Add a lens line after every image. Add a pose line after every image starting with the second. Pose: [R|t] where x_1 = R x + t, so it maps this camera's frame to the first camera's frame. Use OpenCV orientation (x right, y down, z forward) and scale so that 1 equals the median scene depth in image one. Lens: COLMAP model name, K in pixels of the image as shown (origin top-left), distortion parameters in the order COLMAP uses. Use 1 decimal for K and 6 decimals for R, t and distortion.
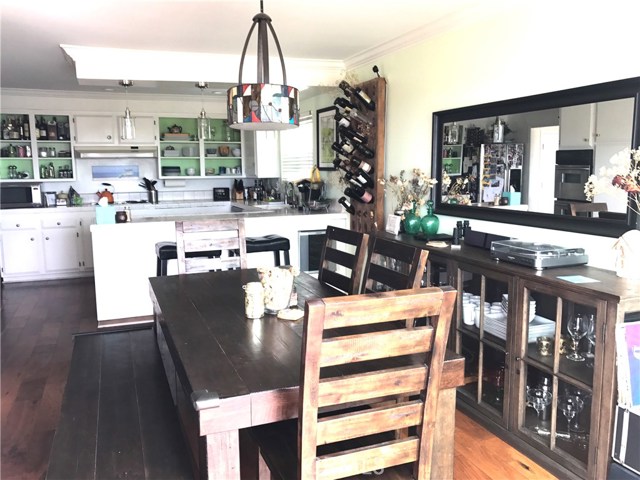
lens RADIAL K [[523.5, 0, 316.5], [0, 523.5, 240.2], [0, 0, 1]] dist [0.019158, -0.010074]
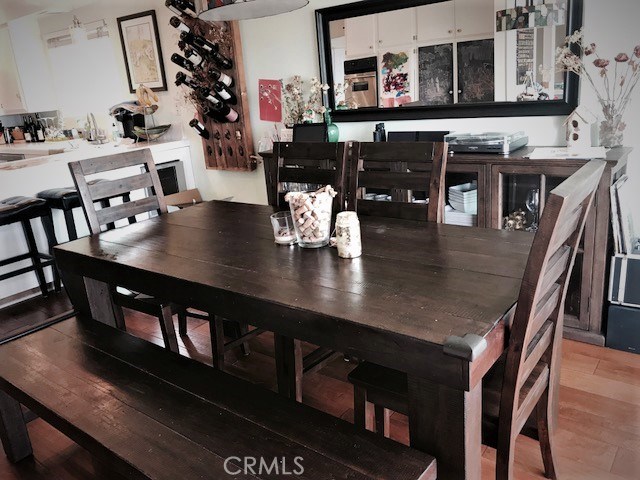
lens RADIAL K [[523.6, 0, 318.4], [0, 523.6, 234.0], [0, 0, 1]] dist [0.025347, -0.015675]
pose [[0.858212, -0.204572, 0.470769, -0.161019], [0.146502, 0.976621, 0.157315, -0.003047], [-0.491945, -0.066041, 0.868118, 0.100676]]
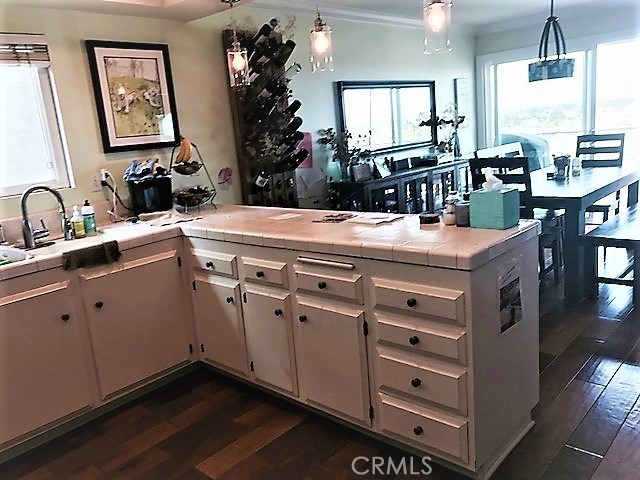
lens RADIAL K [[523.5, 0, 316.5], [0, 523.5, 240.2], [0, 0, 1]] dist [0.019158, -0.010074]
pose [[-0.422019, -0.142866, 0.895259, -0.508831], [0.223267, 0.940713, 0.255365, -0.118671], [-0.878665, 0.307651, -0.365101, 0.884525]]
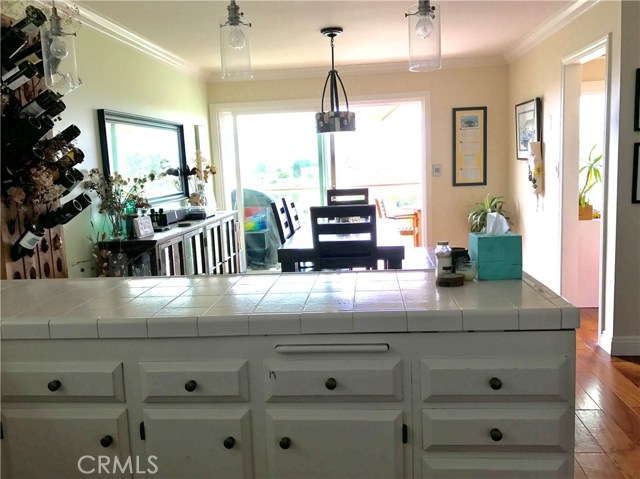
lens RADIAL K [[542.2, 0, 320.0], [0, 542.2, 239.5], [0, 0, 1]] dist [-0.009133, -0.011566]
pose [[-0.892432, -0.014713, 0.450941, -0.320826], [0.115972, 0.958406, 0.260785, -0.123478], [-0.436022, 0.285030, -0.853606, 0.945030]]
